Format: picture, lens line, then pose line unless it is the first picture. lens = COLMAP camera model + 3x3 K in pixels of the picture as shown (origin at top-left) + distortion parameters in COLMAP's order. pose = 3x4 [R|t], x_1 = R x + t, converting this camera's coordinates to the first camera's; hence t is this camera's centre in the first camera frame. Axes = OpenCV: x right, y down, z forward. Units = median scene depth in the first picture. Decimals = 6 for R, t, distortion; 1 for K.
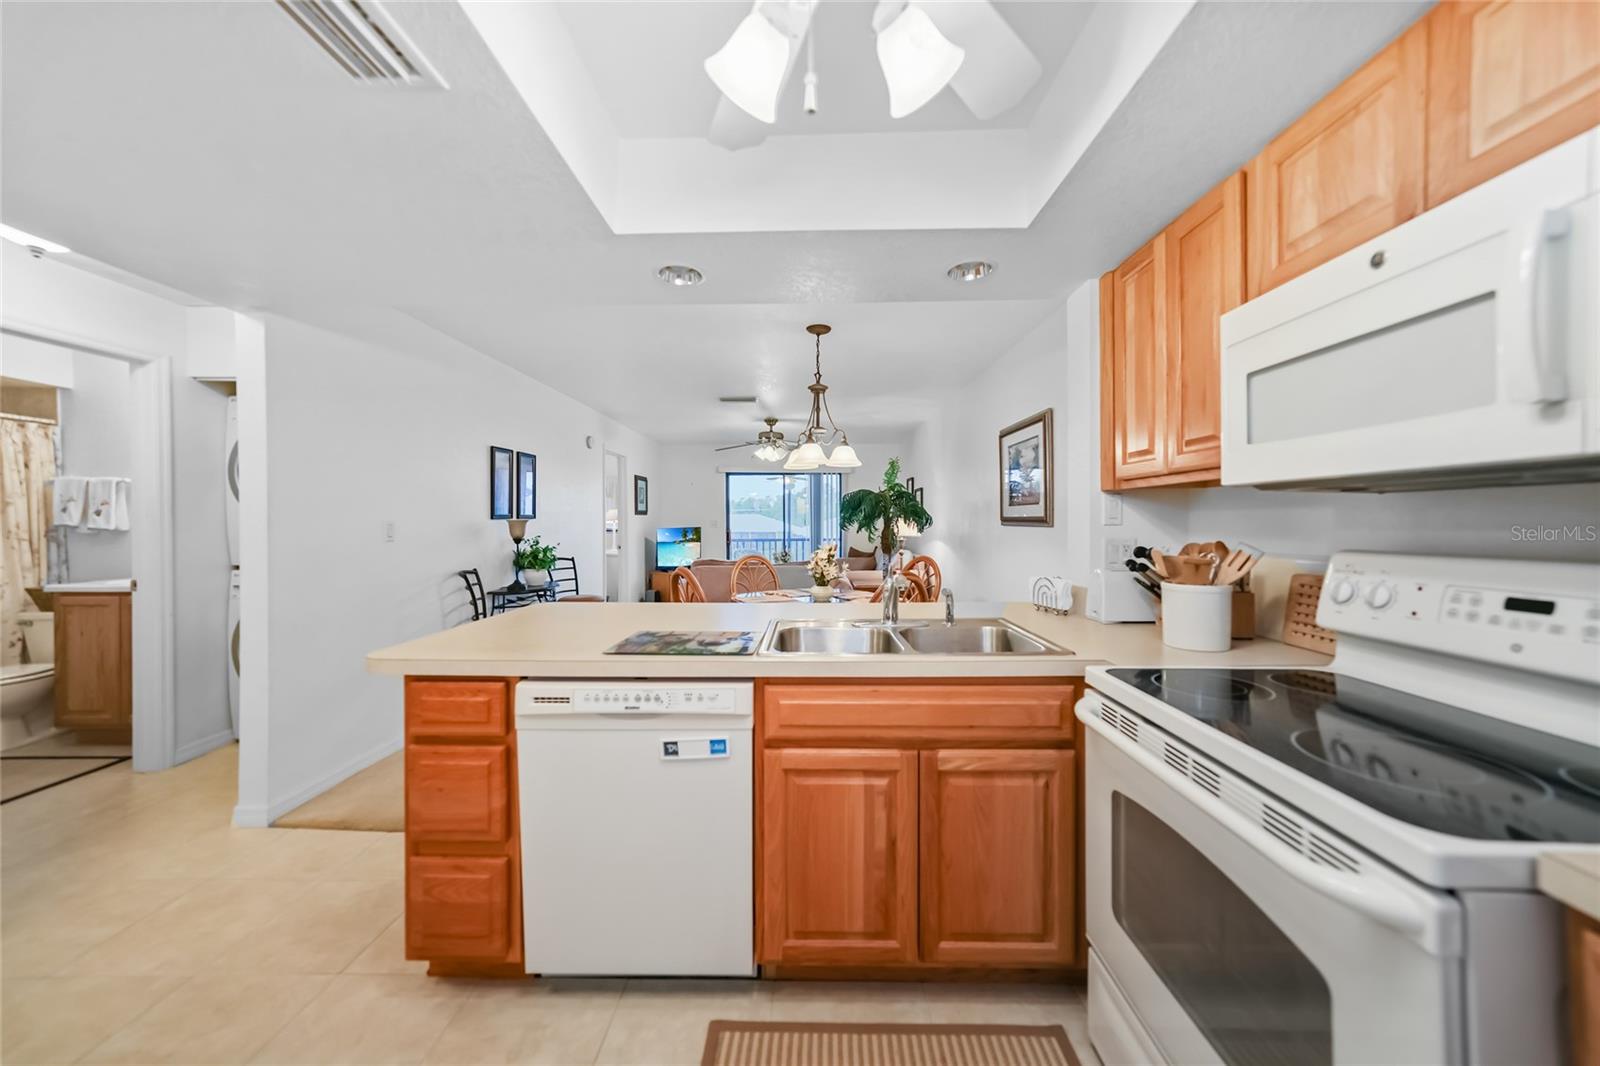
lens RADIAL K [[558.8, 0, 801.6], [0, 558.8, 526.6], [0, 0, 1]] dist [-0.012050, 0.007784]
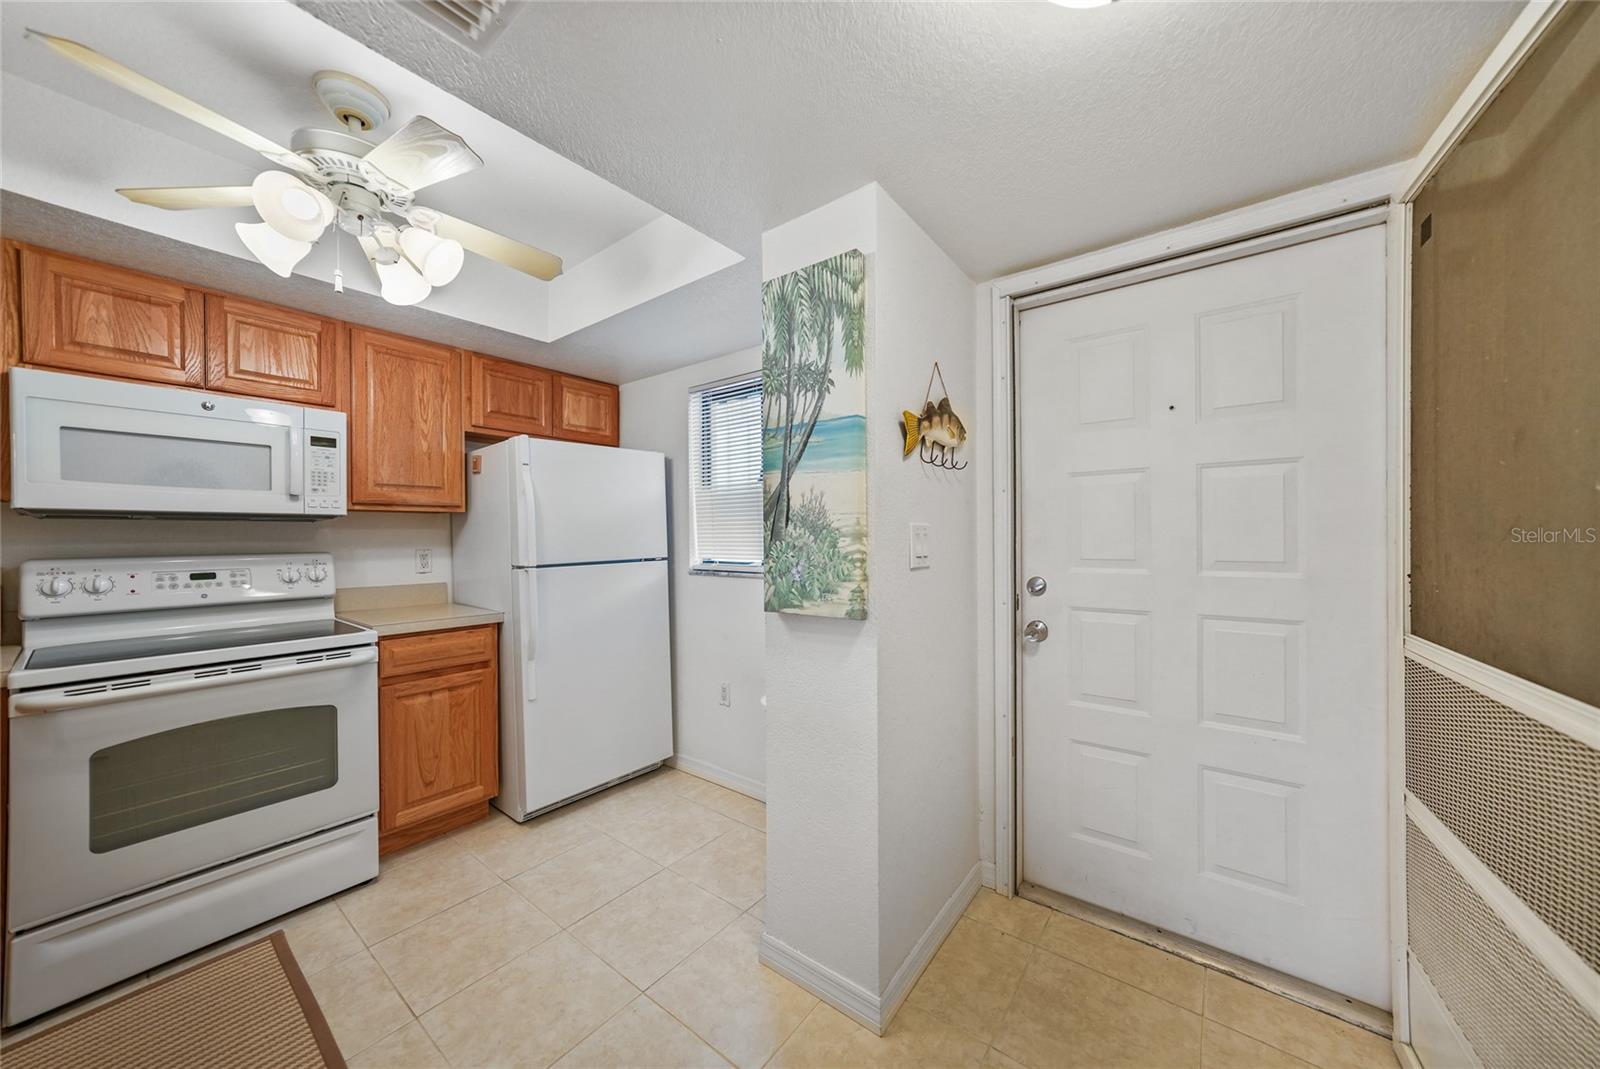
lens RADIAL K [[560.7, 0, 802.6], [0, 560.7, 536.8], [0, 0, 1]] dist [-0.014711, 0.007604]
pose [[-0.802394, 0.006848, 0.596755, -0.518476], [0.012953, 0.999898, 0.005942, 0.001398], [-0.596653, 0.012498, -0.802402, 0.373010]]
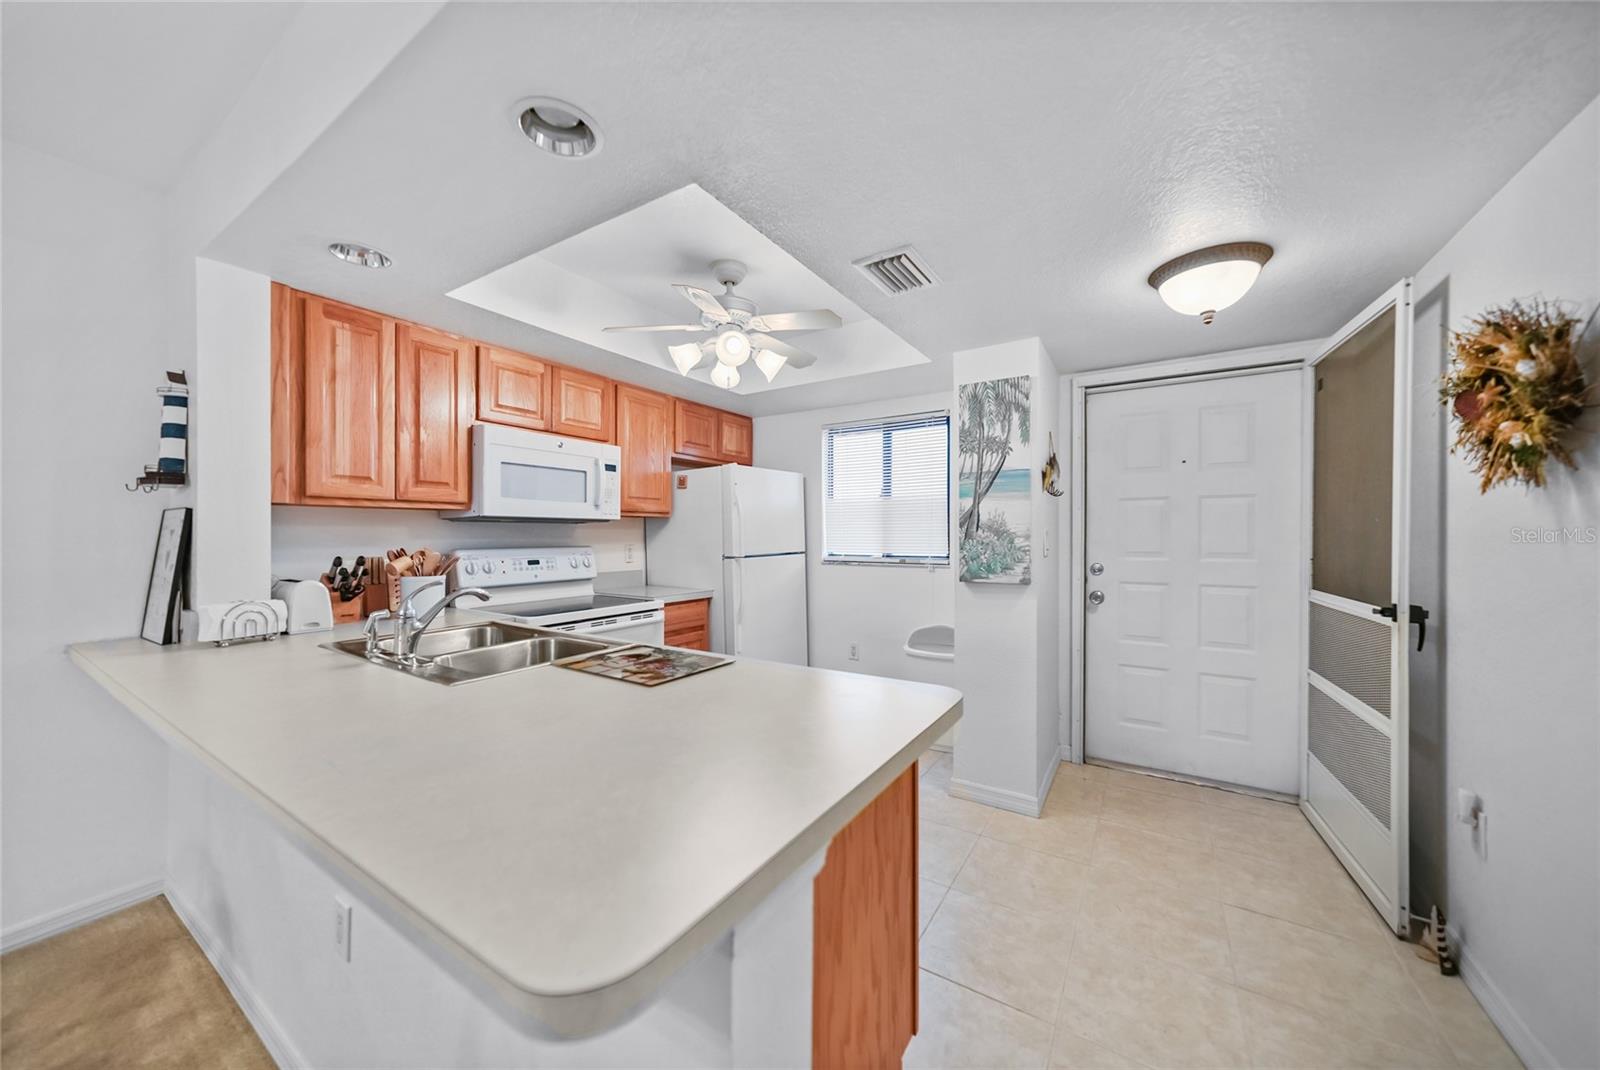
lens RADIAL K [[560.7, 0, 802.6], [0, 560.7, 537.3], [0, 0, 1]] dist [-0.014711, 0.007604]
pose [[-0.851014, 0.000568, 0.525143, -0.439519], [0.006368, 0.999937, 0.009237, -0.004416], [-0.525105, 0.011205, -0.850964, 0.788773]]
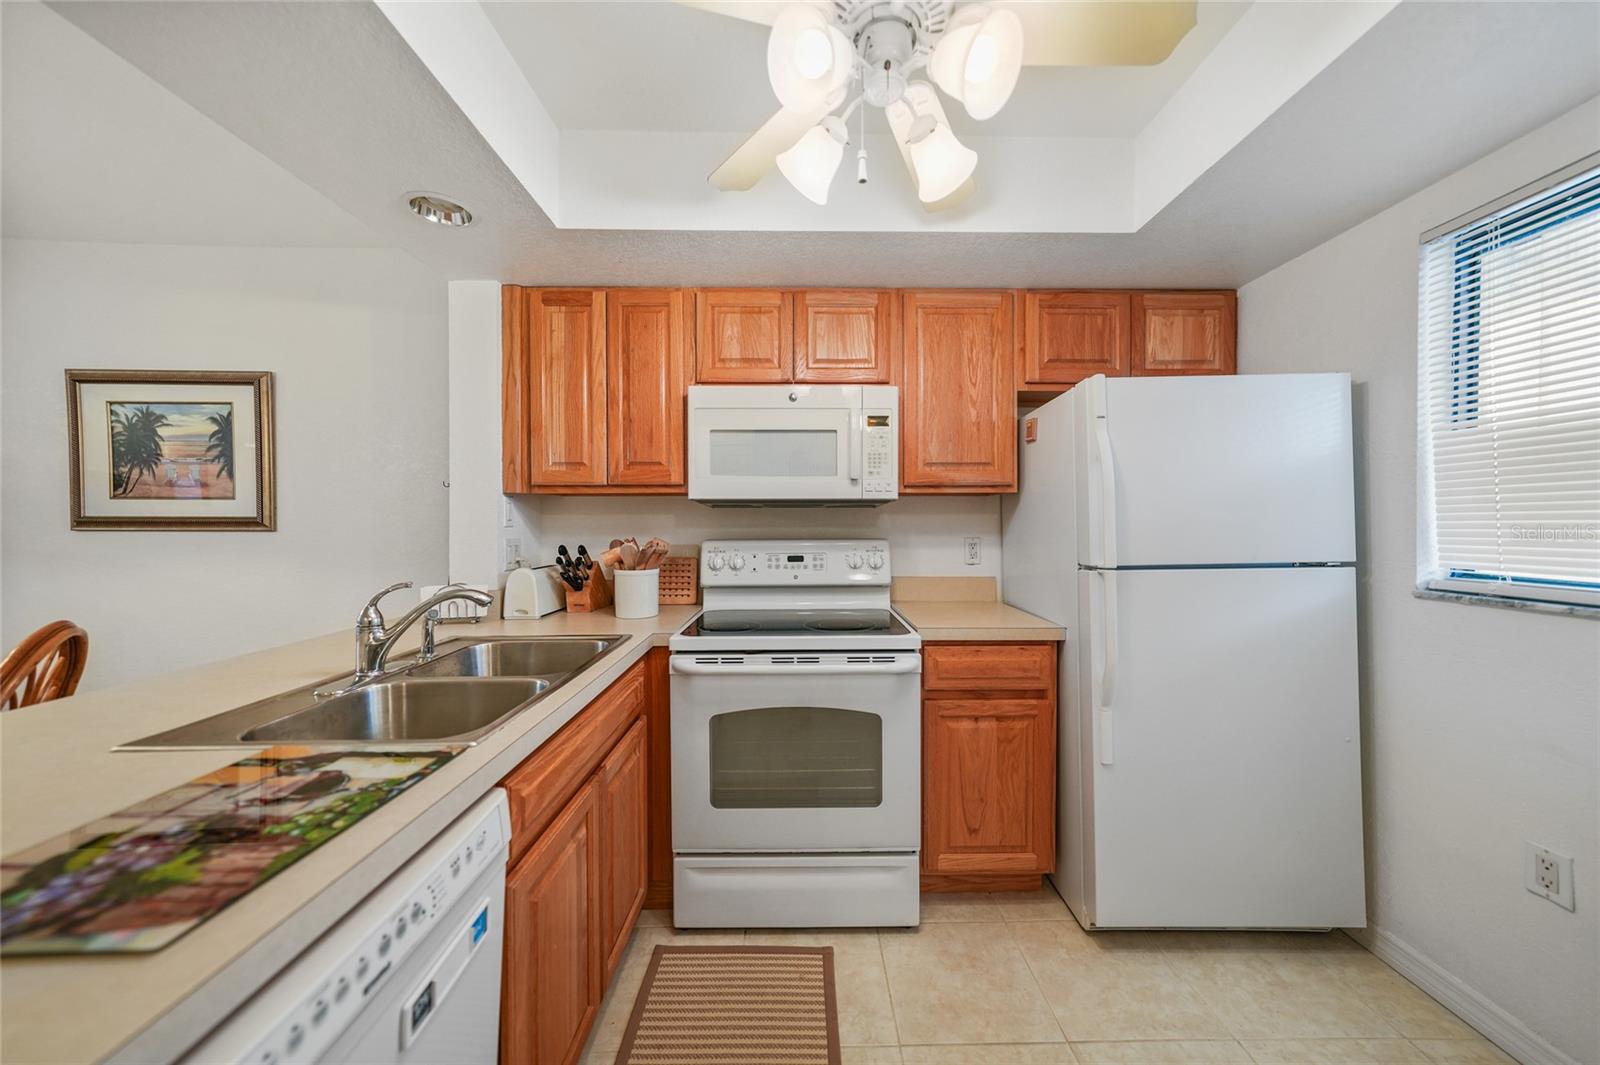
lens RADIAL K [[554.6, 0, 803.7], [0, 554.6, 530.1], [0, 0, 1]] dist [-0.012846, 0.007400]
pose [[-0.029378, -0.007633, 0.999539, -0.290369], [0.009956, 0.999919, 0.007929, 0.000375], [-0.999519, 0.010184, -0.029300, 0.286444]]
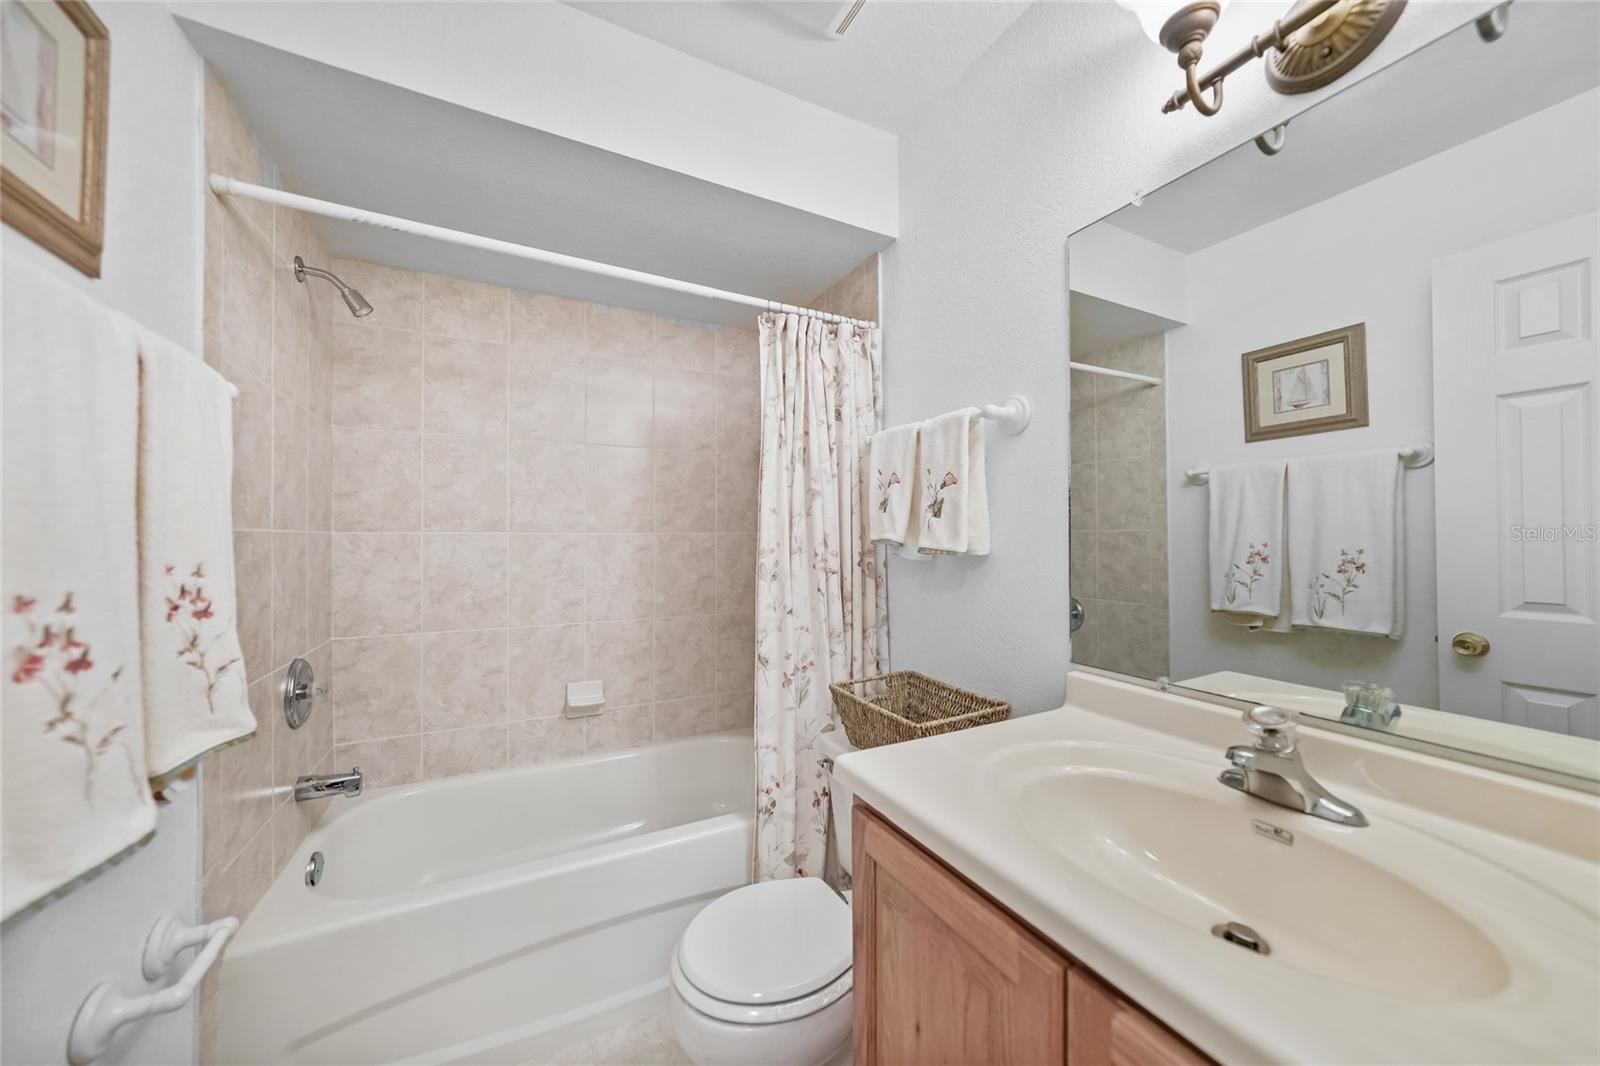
lens RADIAL K [[530.3, 0, 761.5], [0, 530.3, 530.3], [0, 0, 1]] dist [-0.000485, 0.000008]
pose [[0.398244, -0.011113, -0.917212, -1.019090], [-0.010244, 0.999810, -0.016562, -0.002797], [0.917222, 0.015991, 0.398054, 0.781453]]
